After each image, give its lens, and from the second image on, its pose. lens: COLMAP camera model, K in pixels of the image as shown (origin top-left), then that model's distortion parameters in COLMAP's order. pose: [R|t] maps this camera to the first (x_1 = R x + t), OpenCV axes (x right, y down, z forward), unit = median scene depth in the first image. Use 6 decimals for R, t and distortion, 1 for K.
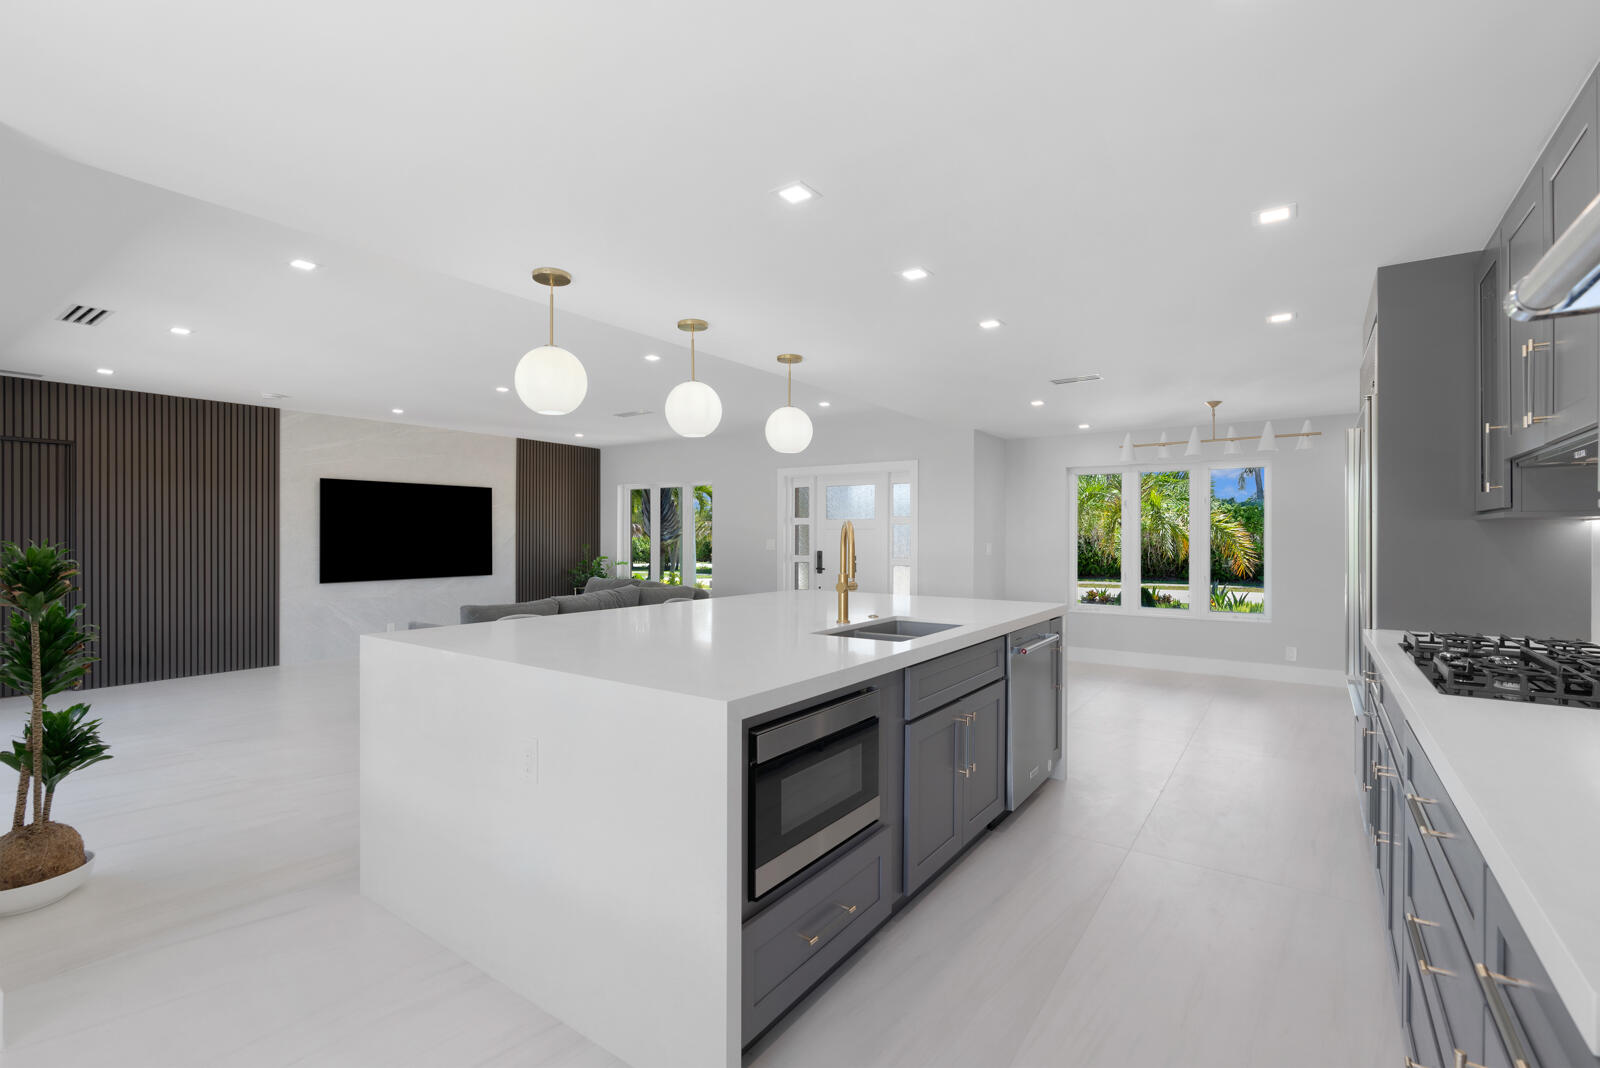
lens RADIAL K [[724.9, 0, 800.9], [0, 724.9, 535.0], [0, 0, 1]] dist [0.001270, 0.000656]
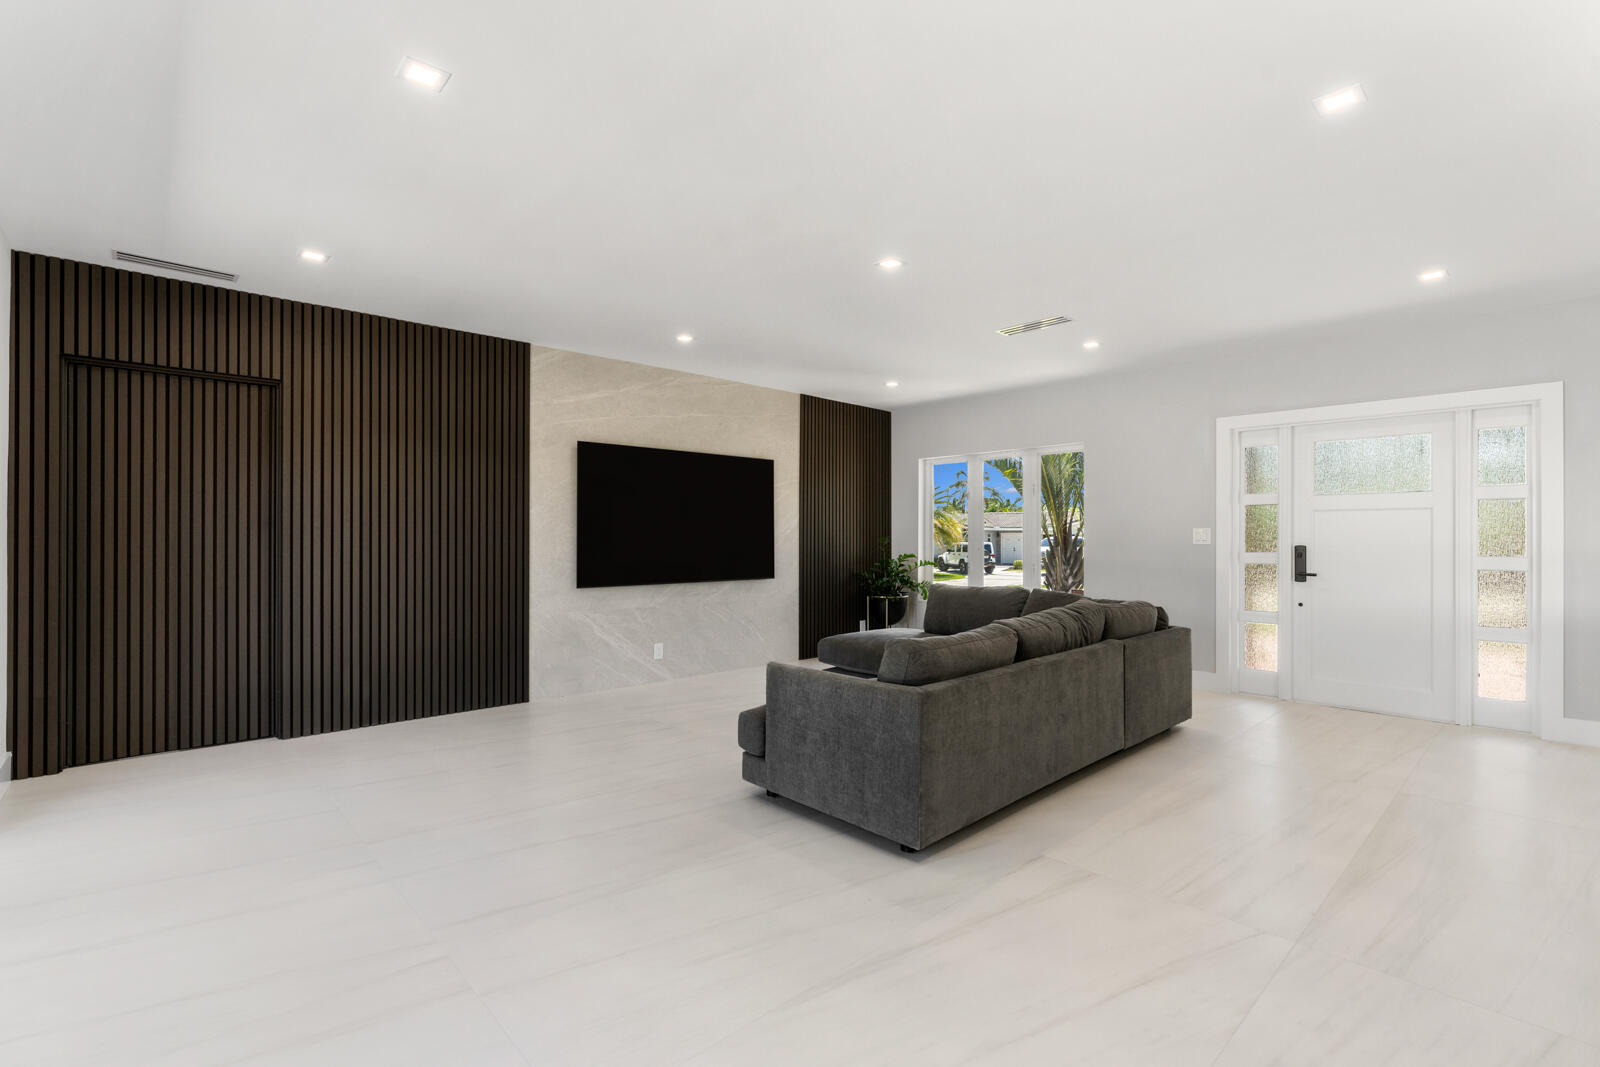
lens RADIAL K [[724.9, 0, 798.3], [0, 724.9, 535.5], [0, 0, 1]] dist [0.001270, 0.000656]
pose [[0.981753, -0.000870, -0.190160, -0.280557], [-0.000085, 0.999987, -0.005015, 0.016602], [0.190162, 0.004940, 0.981740, 0.303415]]
